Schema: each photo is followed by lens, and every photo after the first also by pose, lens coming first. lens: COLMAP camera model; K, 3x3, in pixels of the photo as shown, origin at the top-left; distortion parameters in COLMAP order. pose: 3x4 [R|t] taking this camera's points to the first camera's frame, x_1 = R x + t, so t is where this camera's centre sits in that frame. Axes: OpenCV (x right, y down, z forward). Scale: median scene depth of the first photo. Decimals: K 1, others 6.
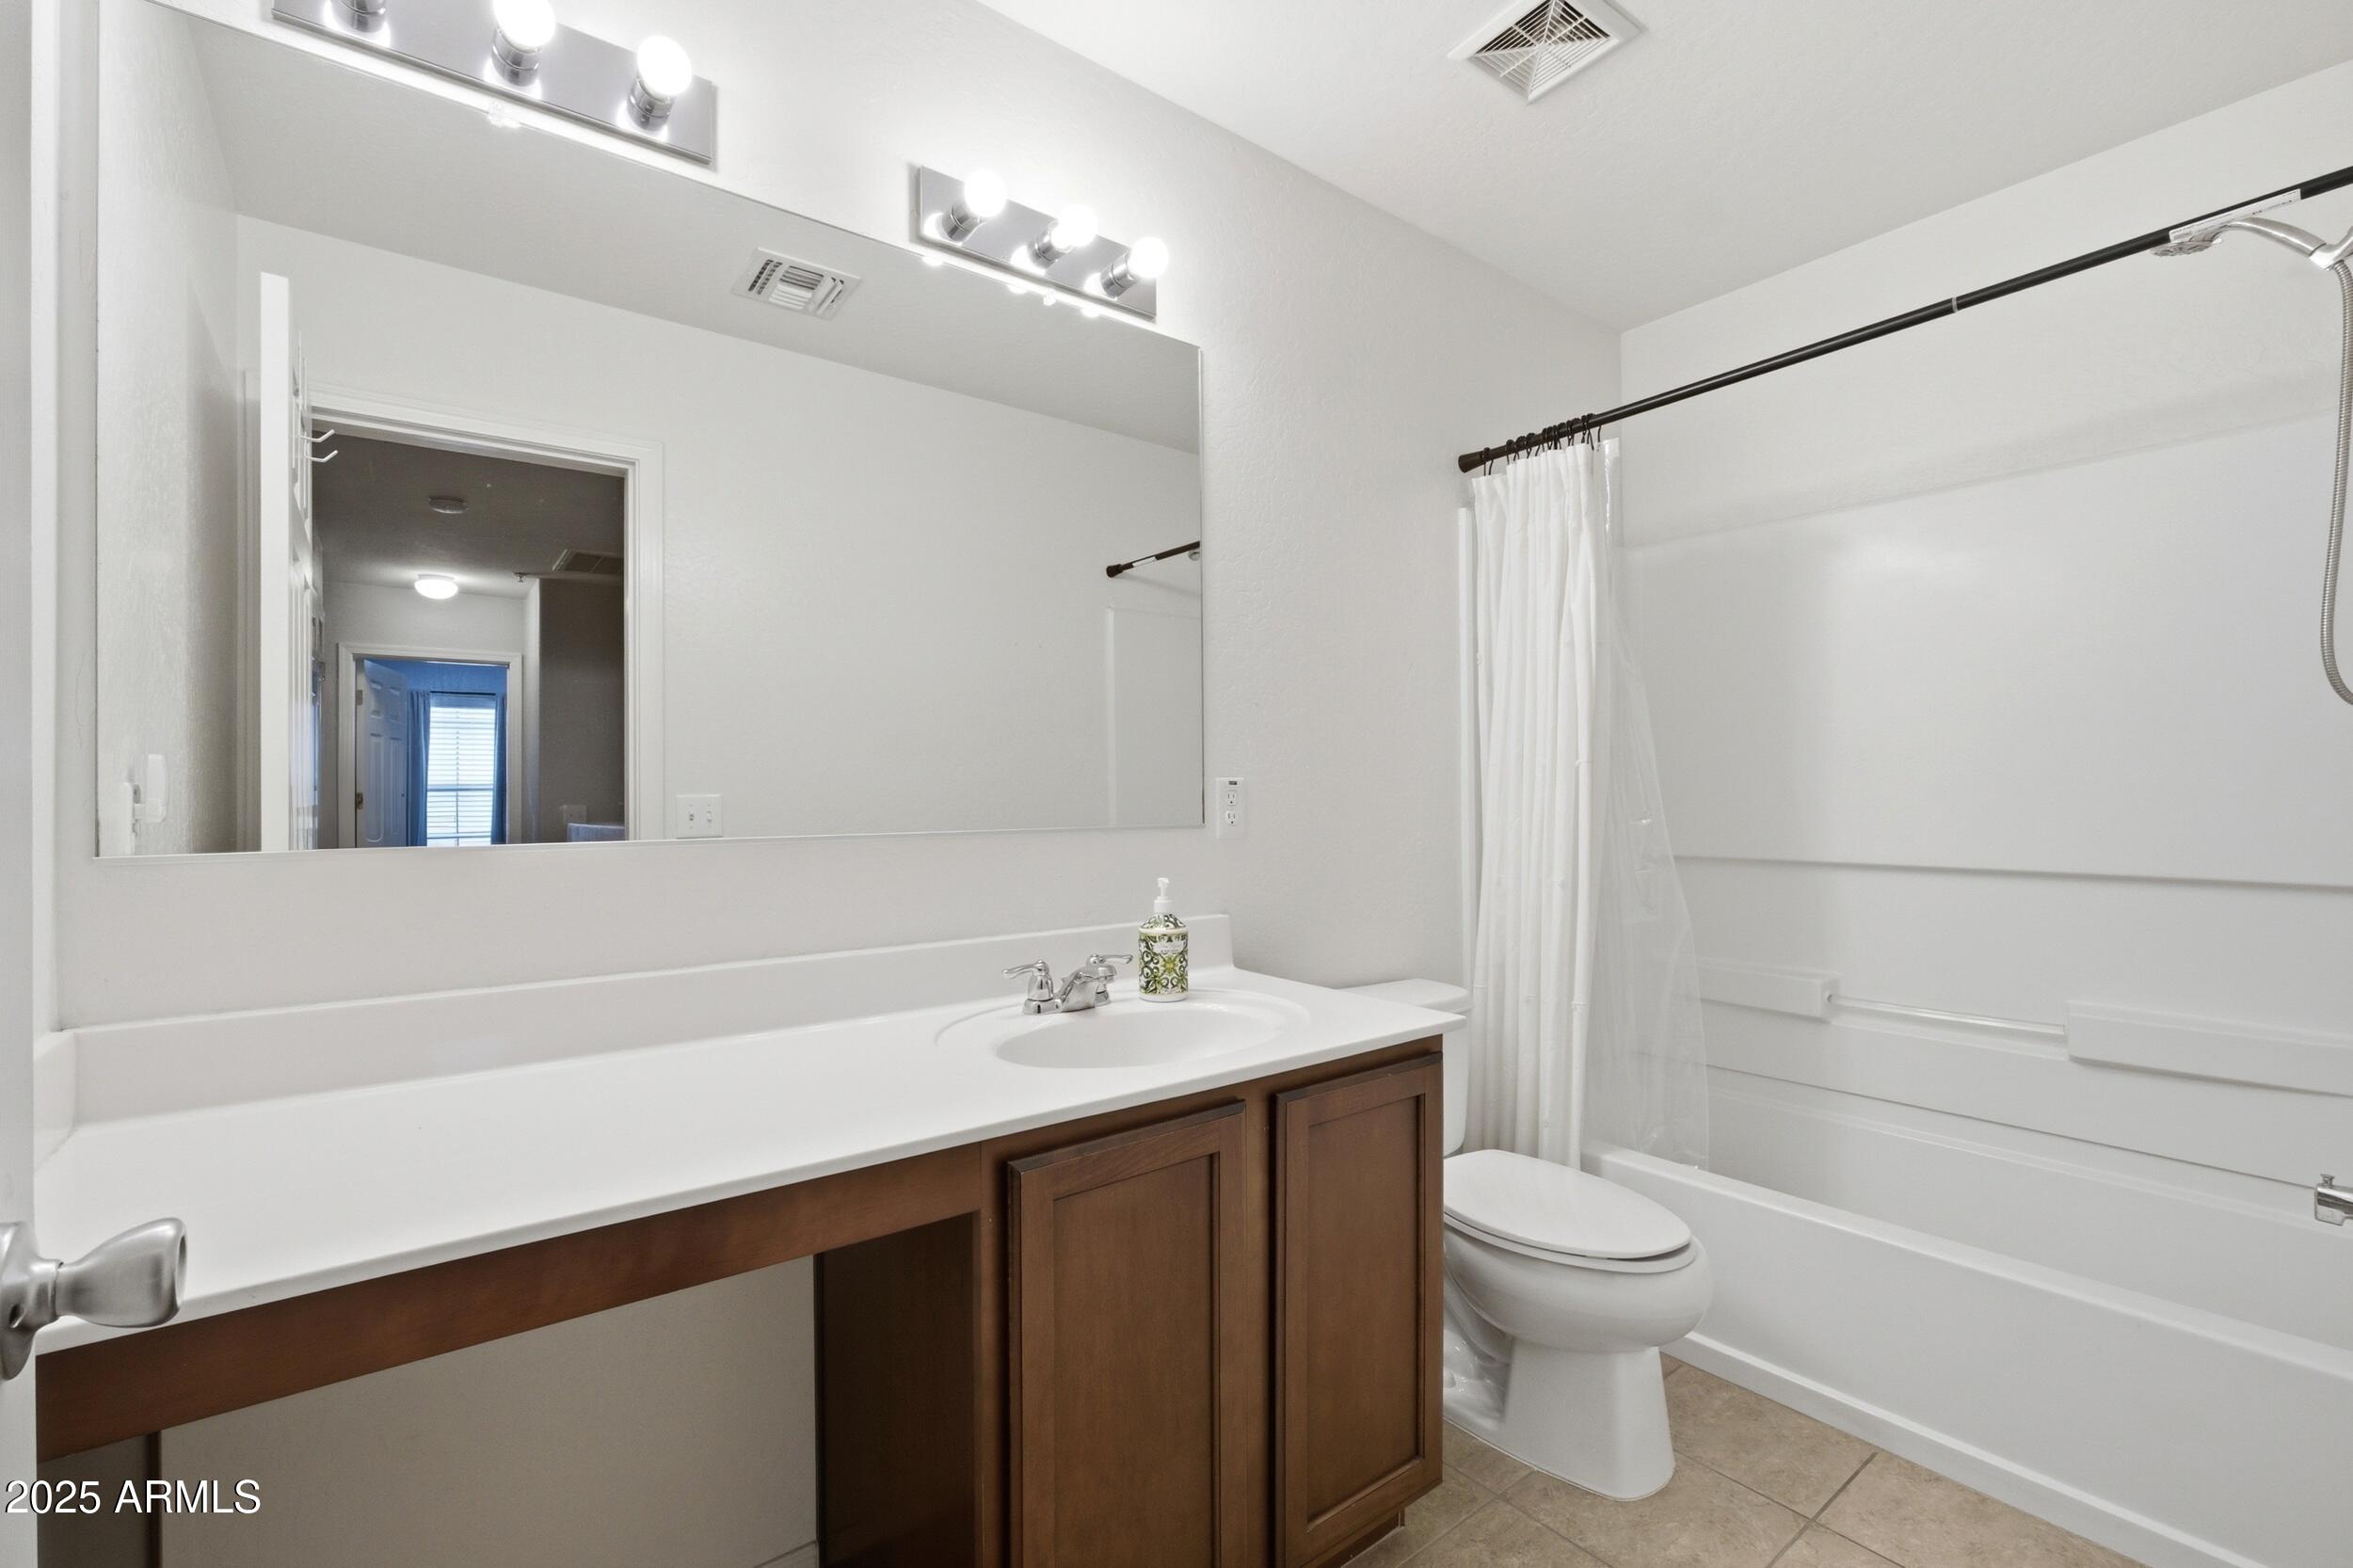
lens RADIAL K [[975.7, 0, 1152.6], [0, 975.7, 793.5], [0, 0, 1]] dist [-0.008454, -0.000171]
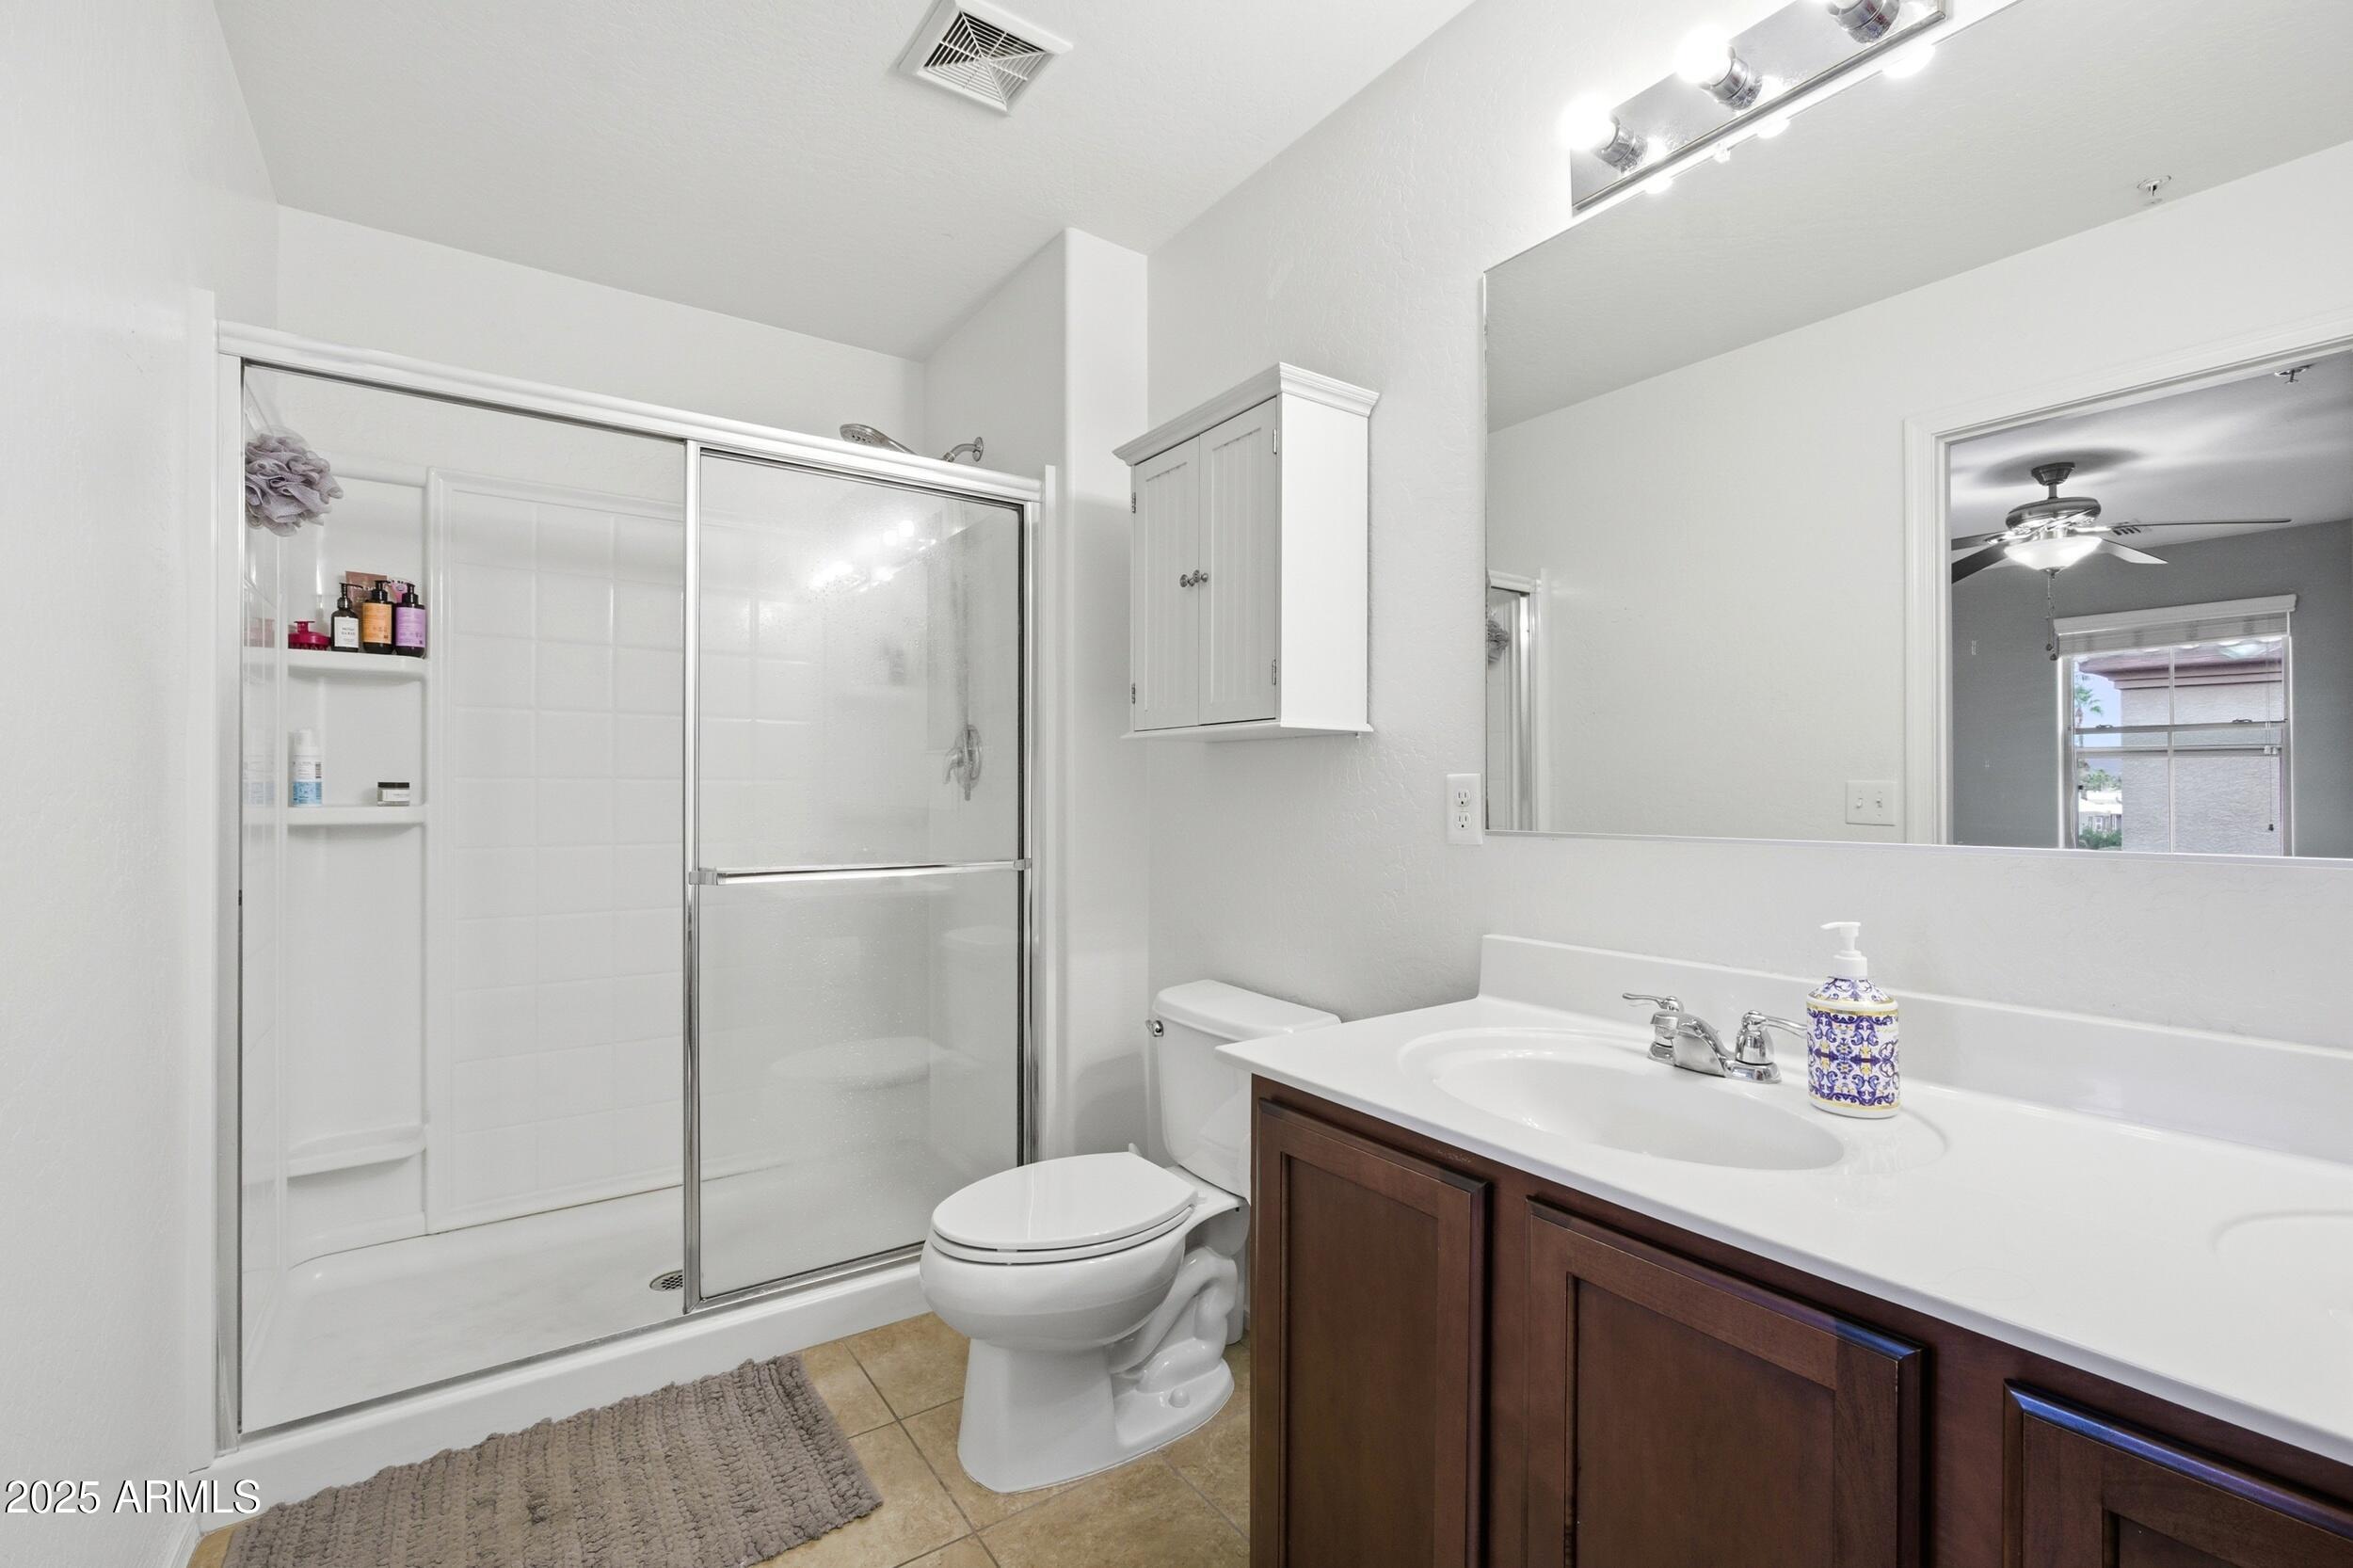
lens RADIAL K [[975.7, 0, 1152.6], [0, 975.7, 793.5], [0, 0, 1]] dist [-0.008454, -0.000171]
pose [[-0.013429, -0.006541, -0.999888, 1.040748], [-0.005705, 0.999963, -0.006465, 0.021421], [0.999894, 0.005617, -0.013466, 0.938529]]
